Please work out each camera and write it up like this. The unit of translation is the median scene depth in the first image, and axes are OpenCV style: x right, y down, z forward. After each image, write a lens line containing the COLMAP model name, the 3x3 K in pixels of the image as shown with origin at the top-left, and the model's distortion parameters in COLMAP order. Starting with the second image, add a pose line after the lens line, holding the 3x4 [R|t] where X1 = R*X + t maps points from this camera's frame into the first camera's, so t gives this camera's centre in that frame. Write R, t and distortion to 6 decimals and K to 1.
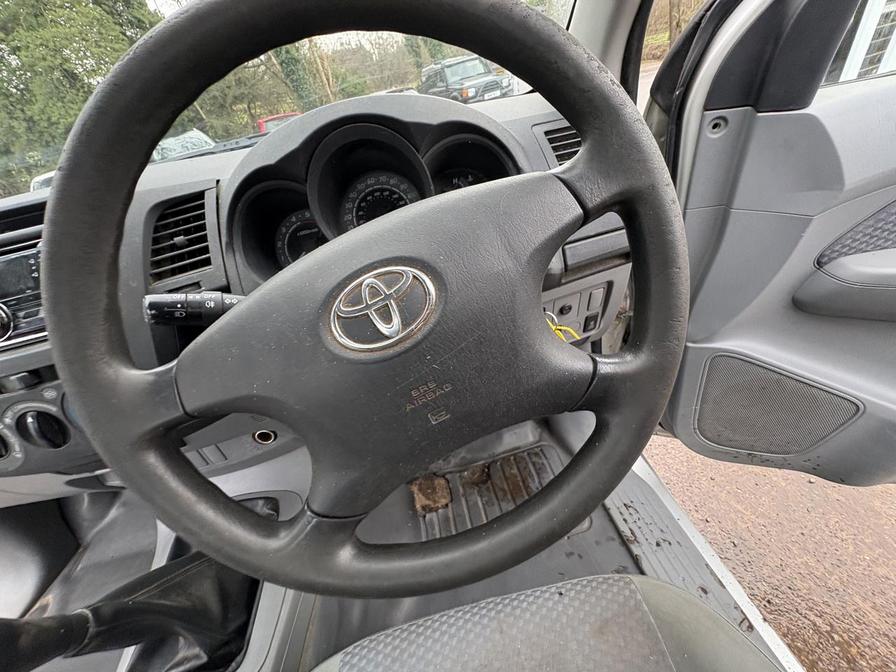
lens RADIAL K [[354.8, 0, 448.5], [0, 354.8, 339.7], [0, 0, 1]] dist [0.000382, -0.000178]
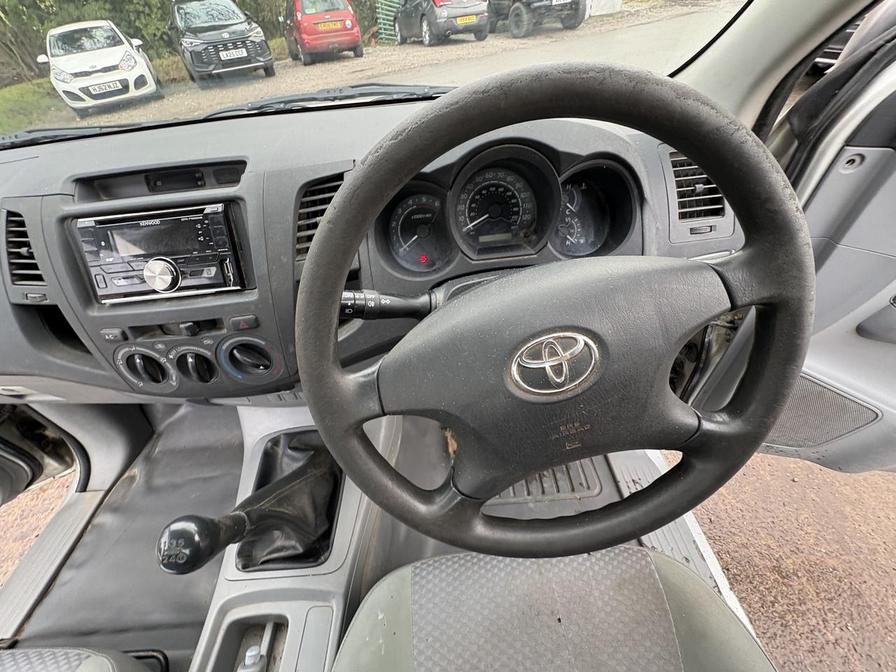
lens RADIAL K [[354.8, 0, 448.8], [0, 354.8, 337.4], [0, 0, 1]] dist [0.000382, -0.000178]
pose [[0.987226, 0.159184, -0.006713, -0.148537], [-0.155382, 0.971250, 0.180359, -0.091832], [0.035230, -0.177012, 0.983578, -0.061675]]
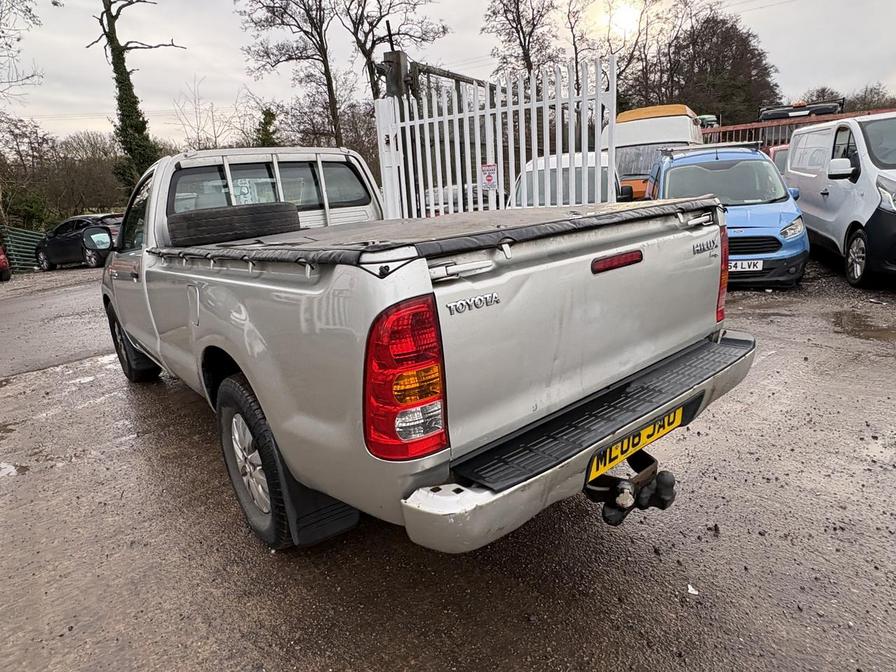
lens RADIAL K [[530.9, 0, 445.5], [0, 530.9, 332.9], [0, 0, 1]] dist [0.000780, 0.000377]
pose [[0.864165, -0.005510, 0.503178, -1.404634], [0.215770, 0.907408, -0.360629, 3.210075], [-0.454600, 0.420214, 0.785340, -4.302140]]
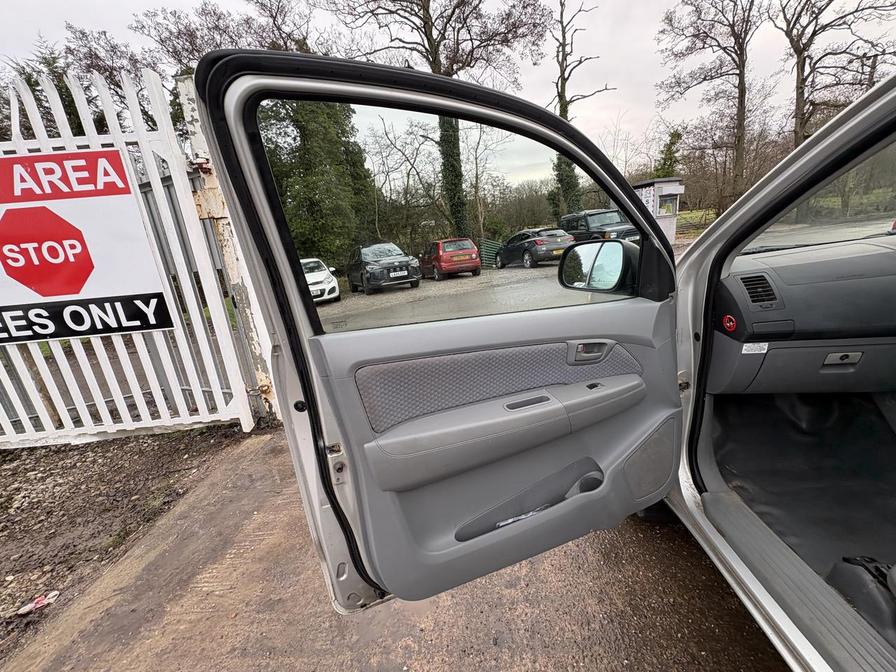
lens RADIAL K [[354.8, 0, 448.3], [0, 354.8, 336.4], [0, 0, 1]] dist [0.000382, -0.000178]
pose [[0.964946, 0.139727, -0.222163, -2.088696], [-0.203273, 0.933345, -0.295882, 0.861419], [0.166012, 0.330670, 0.929030, -0.775253]]
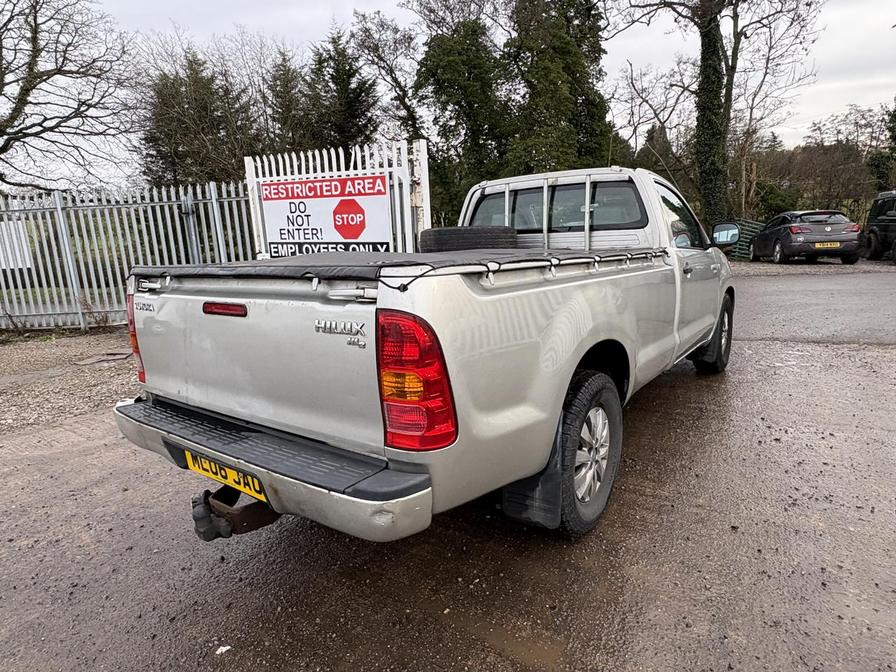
lens RADIAL K [[530.9, 0, 449.5], [0, 530.9, 336.6], [0, 0, 1]] dist [0.000780, 0.000377]
pose [[0.692975, 0.290360, -0.659907, 2.338467], [-0.488175, 0.862533, -0.133122, 2.316191], [0.530539, 0.414400, 0.739460, -4.243723]]
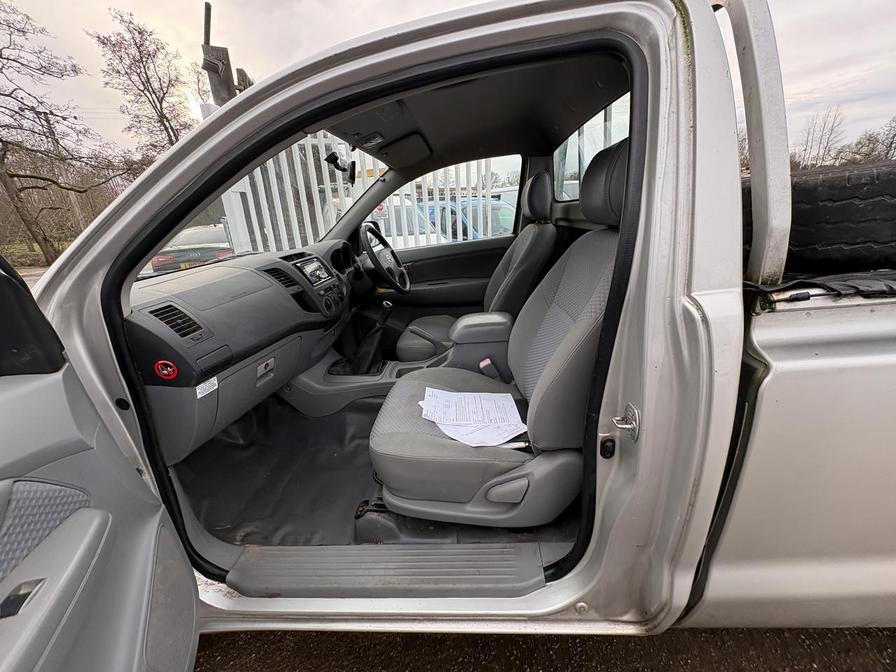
lens RADIAL K [[354.8, 0, 447.6], [0, 354.8, 335.5], [0, 0, 1]] dist [0.000382, -0.000178]
pose [[0.235525, -0.138603, 0.961934, -2.141632], [0.581643, 0.813052, -0.025262, 0.625969], [-0.778601, 0.565452, 0.272112, -0.346365]]
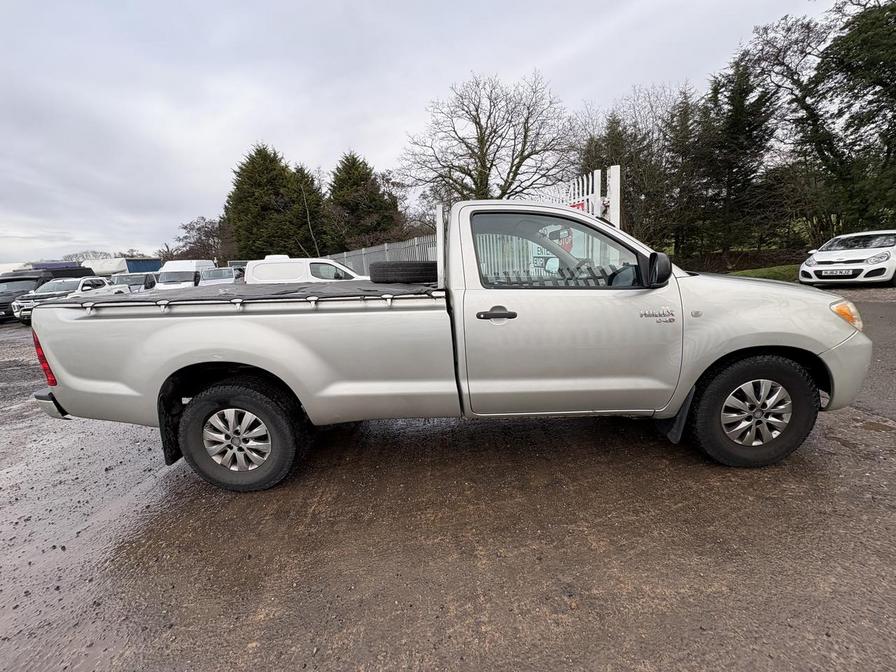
lens RADIAL K [[354.8, 0, 449.6], [0, 354.8, 334.3], [0, 0, 1]] dist [0.000382, -0.000178]
pose [[-0.157775, 0.393305, -0.905769, 3.019460], [-0.494807, 0.762306, 0.417200, -0.422144], [0.854560, 0.514005, 0.074337, -0.655587]]
